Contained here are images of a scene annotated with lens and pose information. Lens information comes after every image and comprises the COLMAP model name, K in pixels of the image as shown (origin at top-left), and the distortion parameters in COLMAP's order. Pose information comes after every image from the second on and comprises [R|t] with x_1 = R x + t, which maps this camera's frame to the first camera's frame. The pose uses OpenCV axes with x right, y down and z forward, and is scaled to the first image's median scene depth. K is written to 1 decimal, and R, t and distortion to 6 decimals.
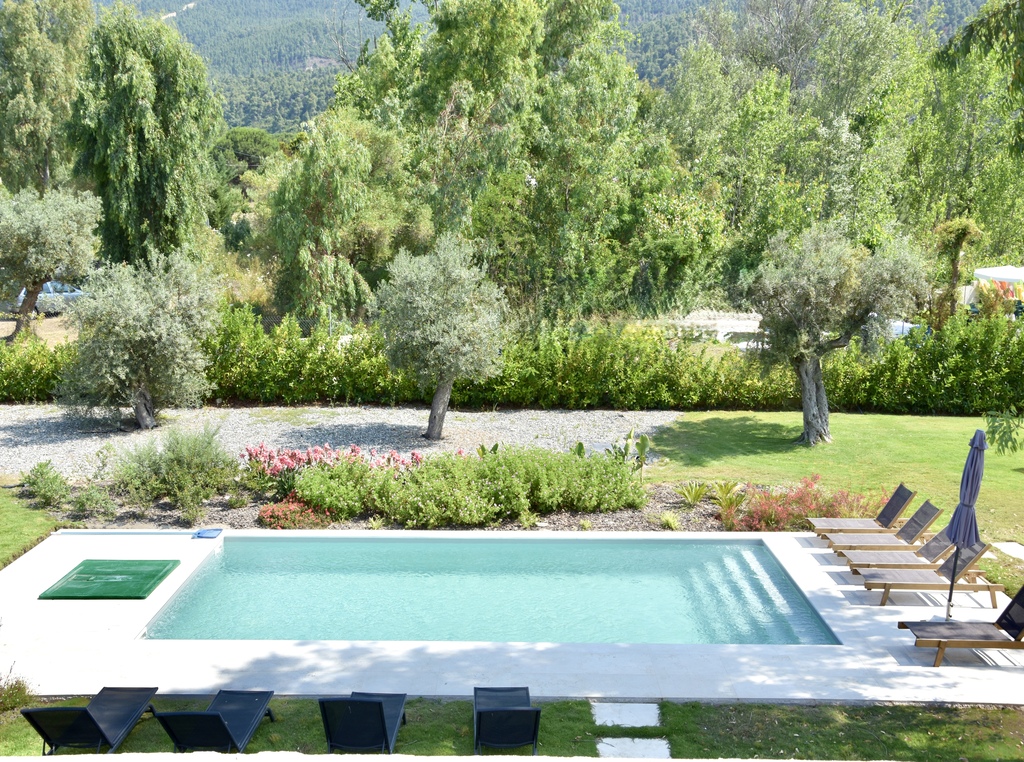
lens RADIAL K [[1034.2, 0, 512.0], [0, 1034.2, 381.0], [0, 0, 1]] dist [-0.092850, 0.333371]
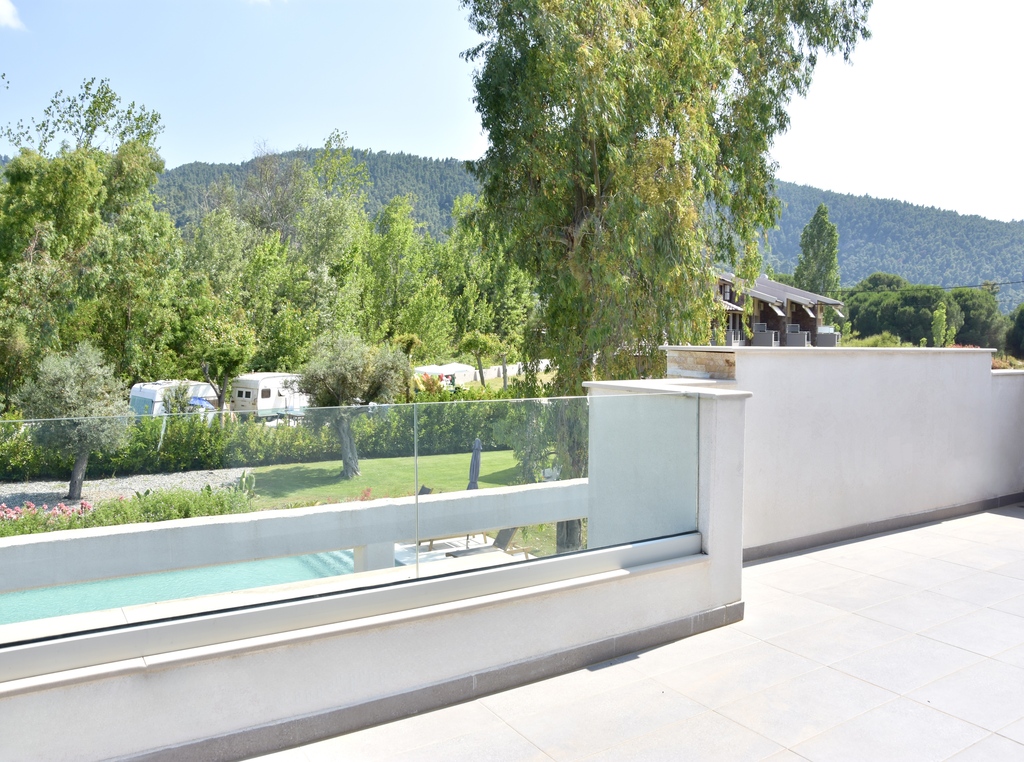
lens RADIAL K [[816.2, 0, 517.9], [0, 816.2, 386.0], [0, 0, 1]] dist [-0.142915, 0.118235]
pose [[0.832827, -0.033961, 0.552491, -0.134500], [0.090397, 0.993061, -0.075223, 0.034626], [-0.546102, 0.112591, 0.830118, -0.118019]]
